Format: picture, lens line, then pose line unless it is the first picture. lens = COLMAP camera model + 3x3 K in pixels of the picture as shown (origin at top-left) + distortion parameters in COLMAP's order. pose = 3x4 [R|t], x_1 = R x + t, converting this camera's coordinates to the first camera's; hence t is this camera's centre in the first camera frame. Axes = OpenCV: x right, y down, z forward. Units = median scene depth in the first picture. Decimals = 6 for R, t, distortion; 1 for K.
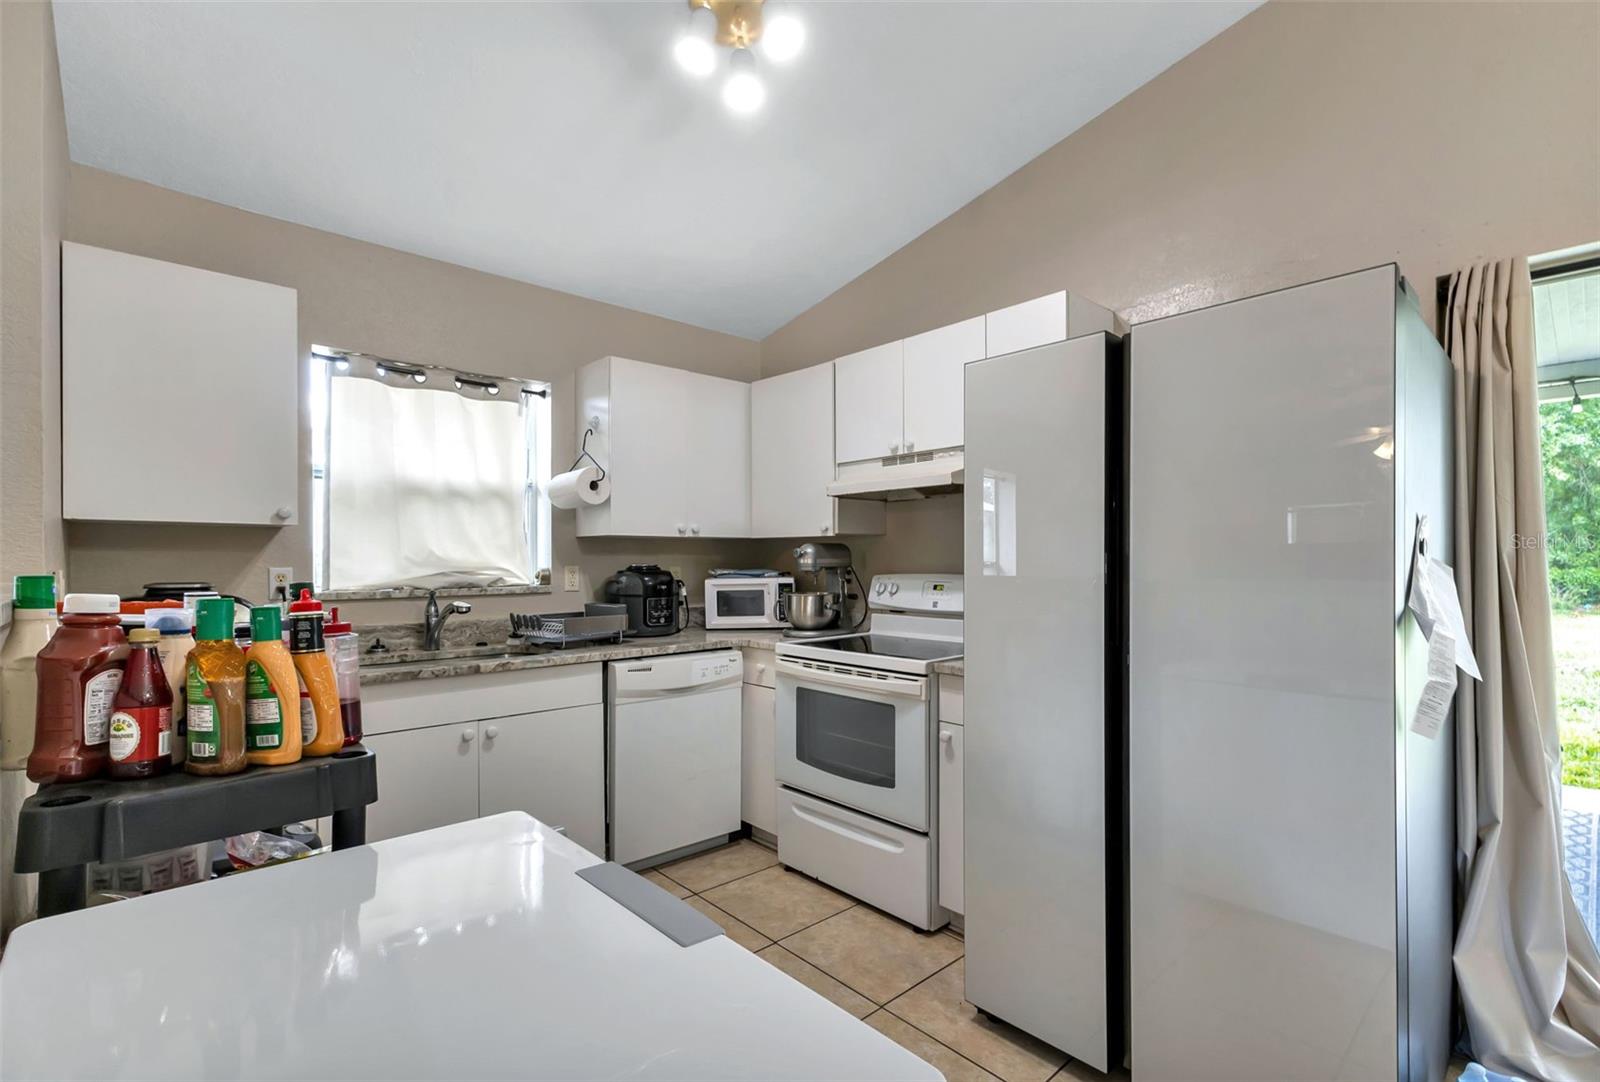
lens RADIAL K [[736.2, 0, 798.9], [0, 736.2, 565.5], [0, 0, 1]] dist [-0.002419, -0.000040]
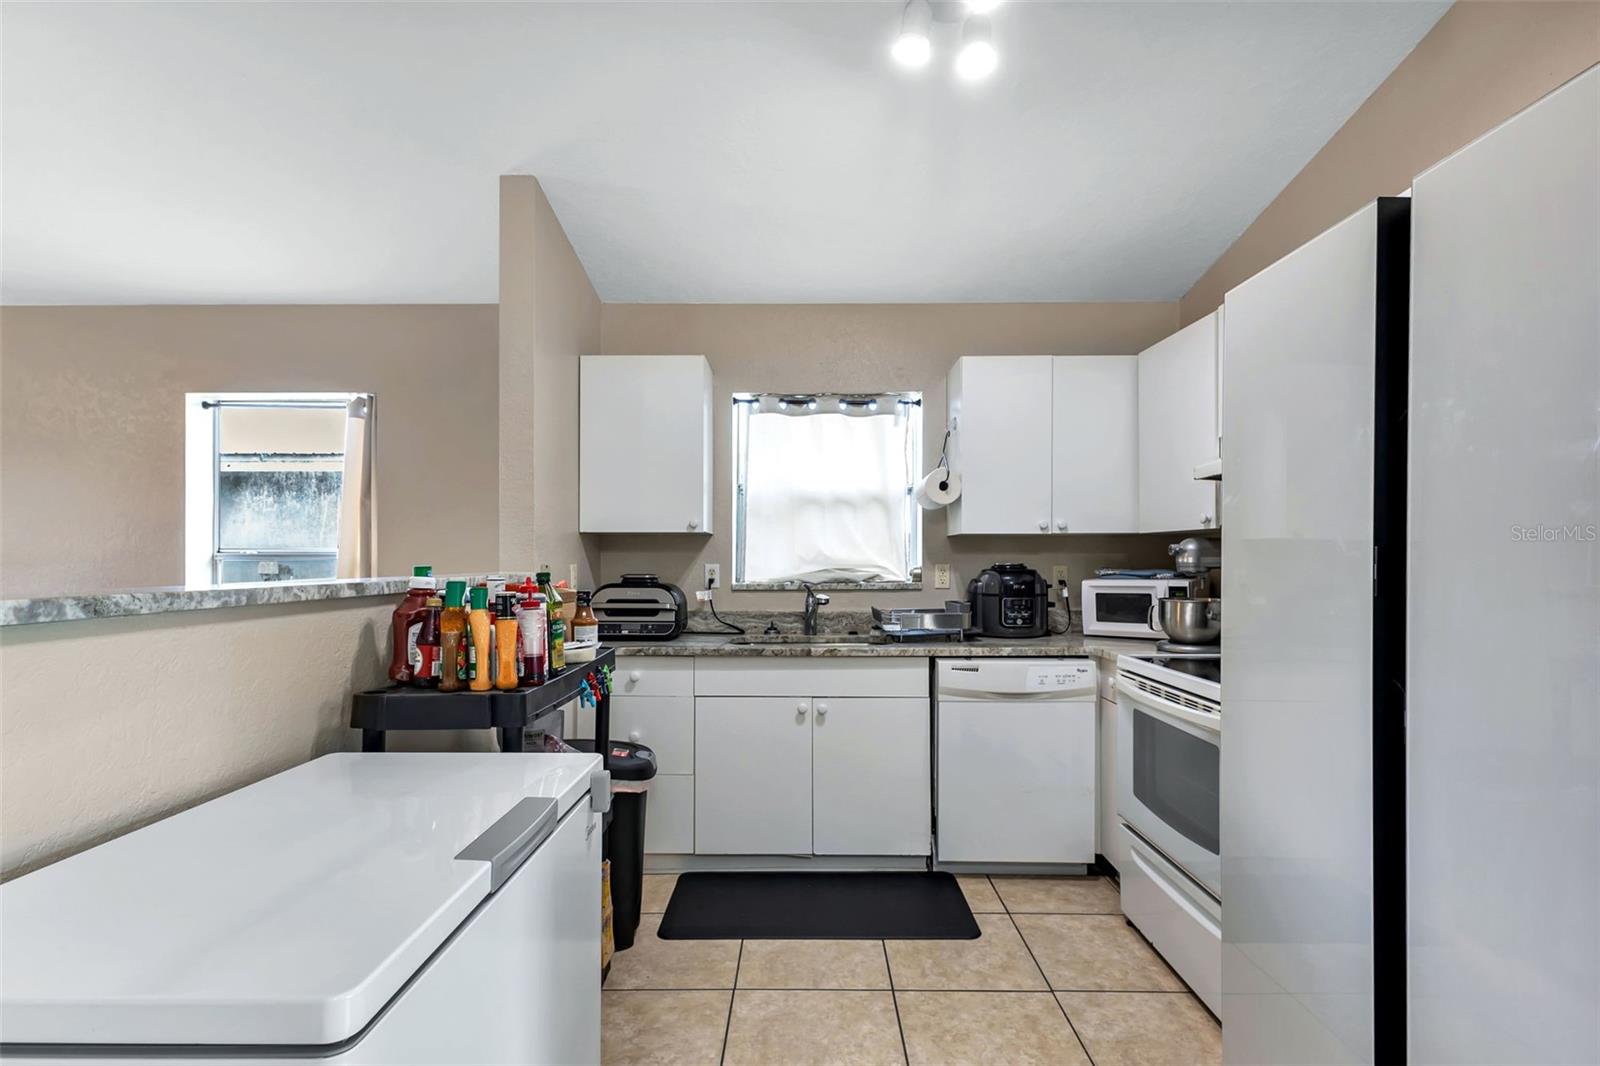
lens RADIAL K [[739.2, 0, 799.0], [0, 739.2, 559.6], [0, 0, 1]] dist [0.001448, 0.000157]
pose [[0.729791, 0.000680, -0.683670, 0.287282], [-0.005775, 0.999970, -0.005169, 0.000507], [0.683646, 0.007720, 0.729773, 0.113990]]
